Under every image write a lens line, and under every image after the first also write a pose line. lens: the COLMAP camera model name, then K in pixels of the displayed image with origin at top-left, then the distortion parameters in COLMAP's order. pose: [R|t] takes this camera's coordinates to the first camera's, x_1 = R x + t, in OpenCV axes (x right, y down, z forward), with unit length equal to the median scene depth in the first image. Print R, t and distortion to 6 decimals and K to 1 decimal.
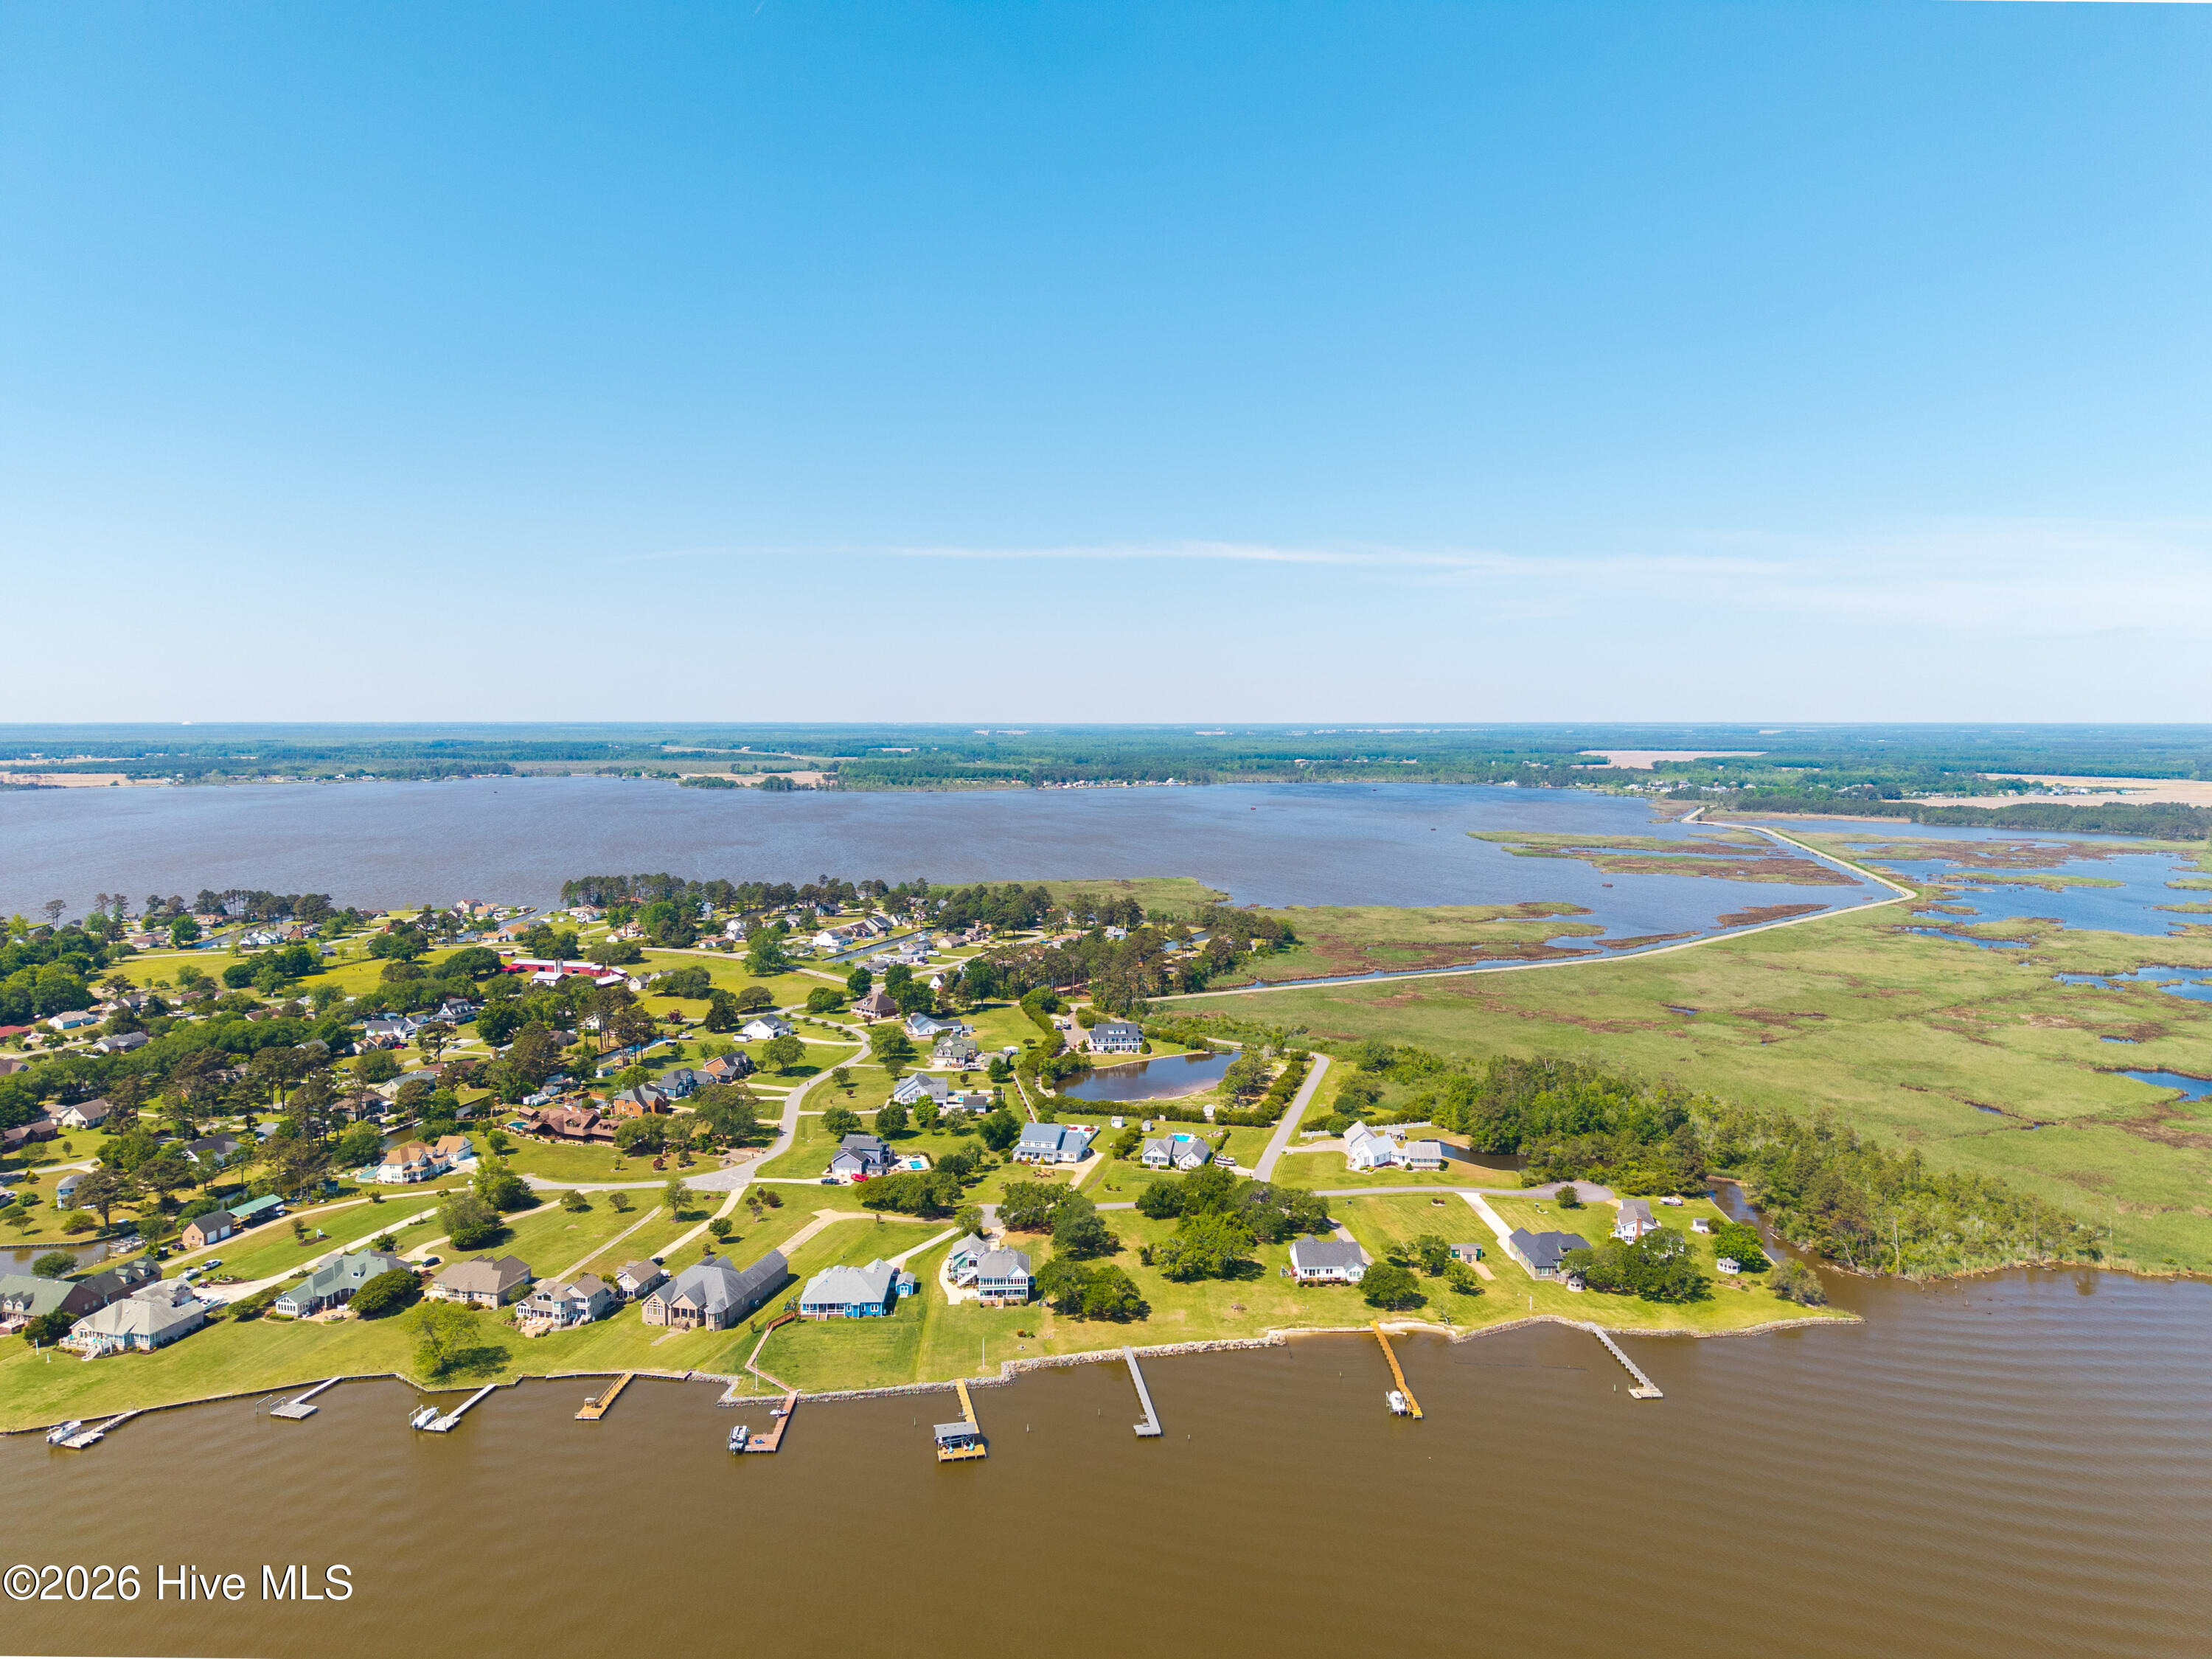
lens RADIAL K [[1476.9, 0, 1108.6], [0, 1476.9, 857.0], [0, 0, 1]] dist [0.192336, -0.287840]
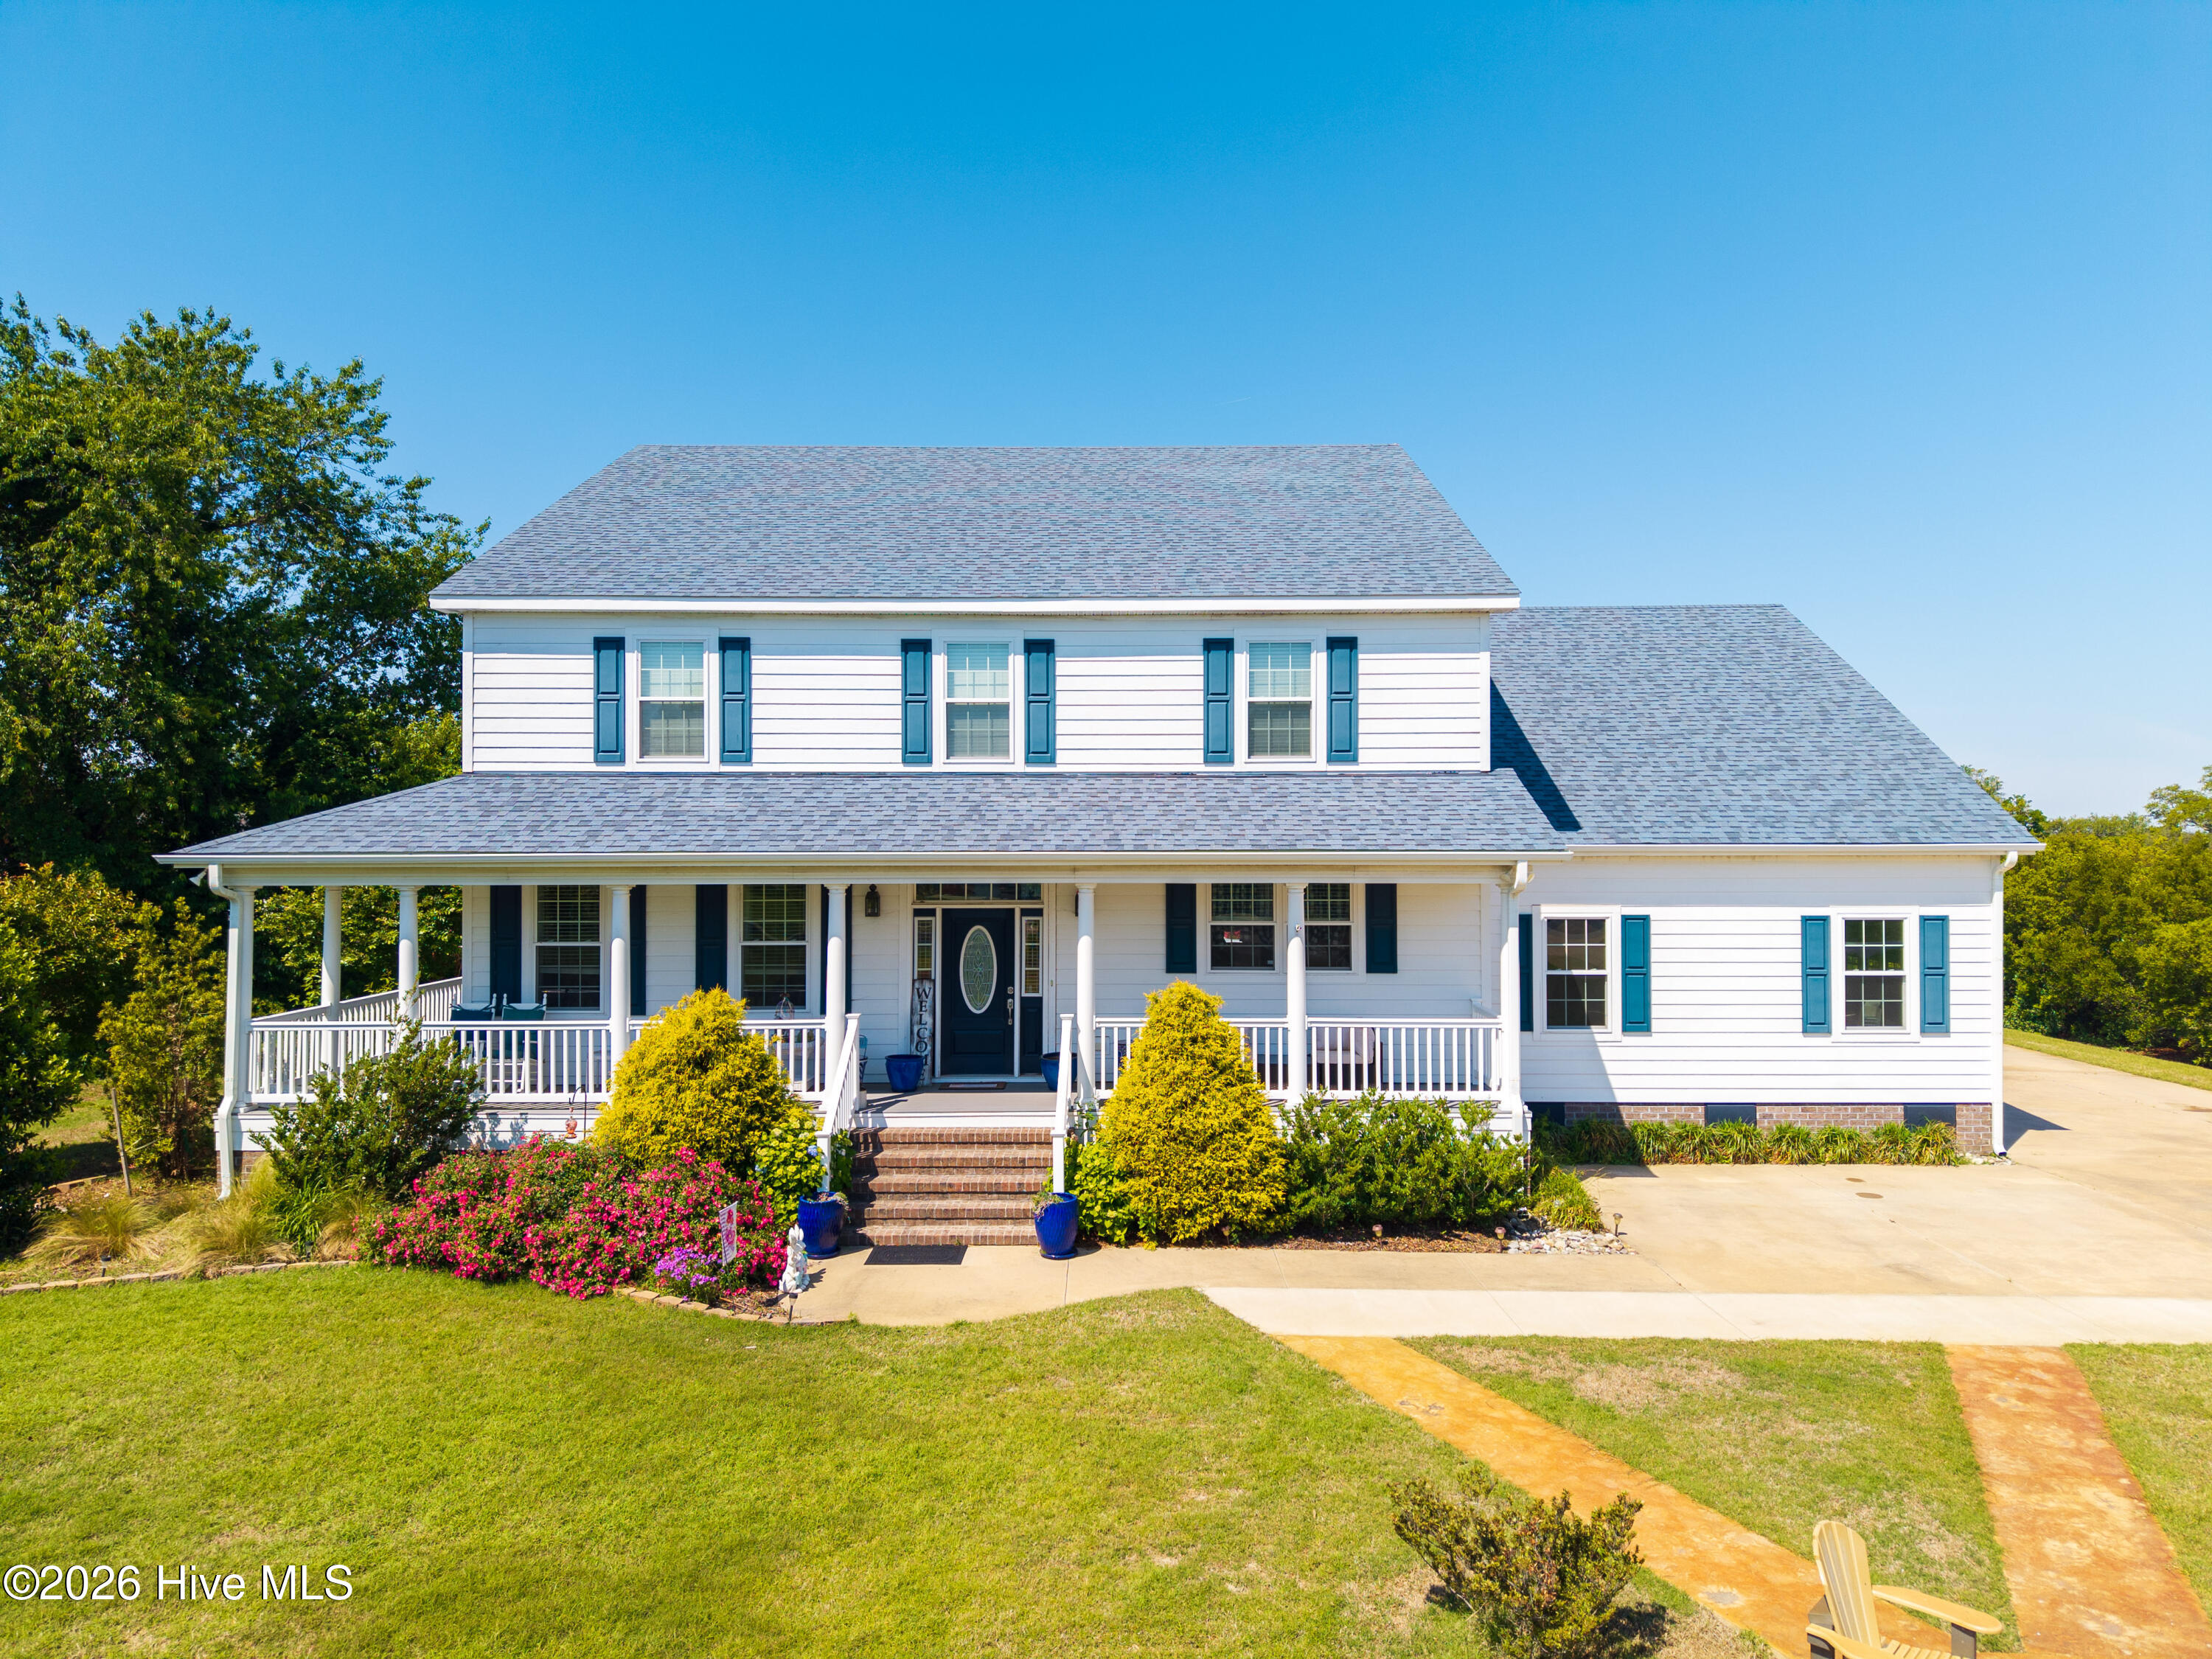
lens RADIAL K [[1448.0, 0, 1106.0], [0, 1448.0, 829.5], [0, 0, 1]] dist [0.042322, -0.097469]
pose [[0.970471, 0.002569, 0.241205, -0.032033], [0.024519, 0.993714, -0.109234, 0.120804], [-0.239970, 0.111923, 0.964307, 0.582379]]
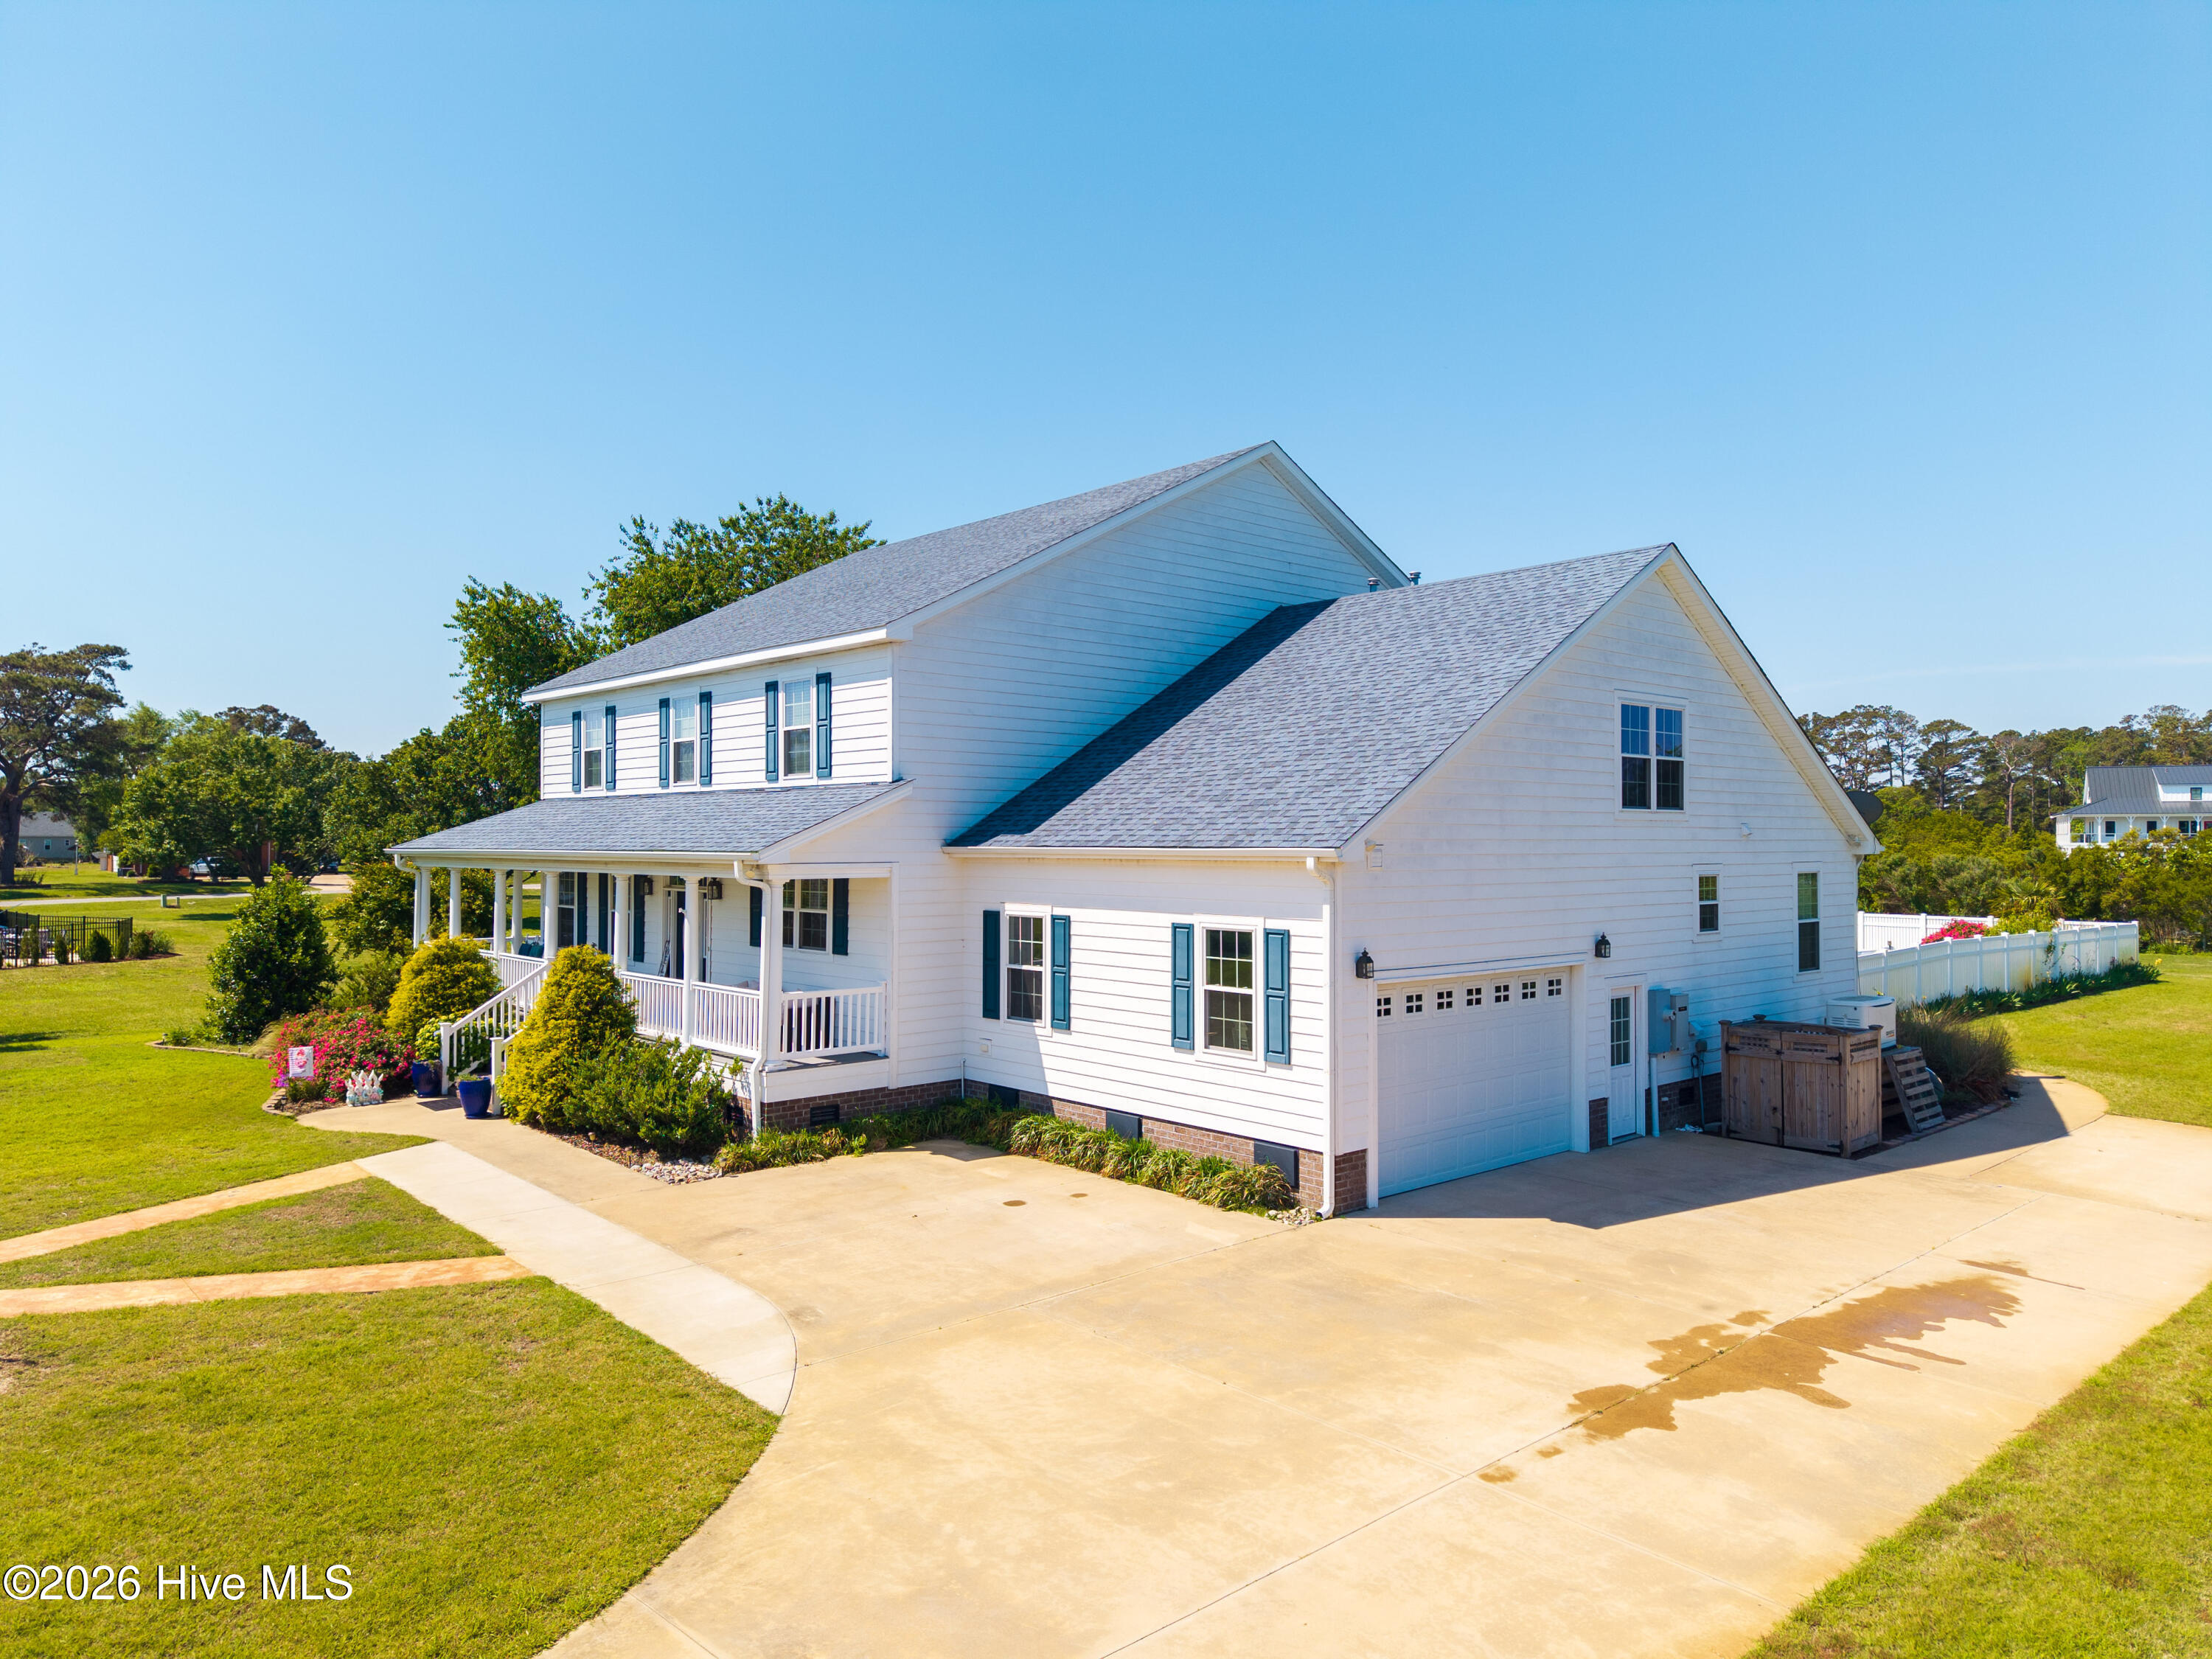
lens RADIAL K [[1508.1, 0, 1111.4], [0, 1508.1, 826.5], [0, 0, 1]] dist [0.039560, -0.051373]
pose [[0.828135, -0.004066, -0.560514, -0.004625], [-0.053700, 0.994799, -0.086556, 0.120491], [0.557951, 0.101780, 0.823609, 0.582890]]
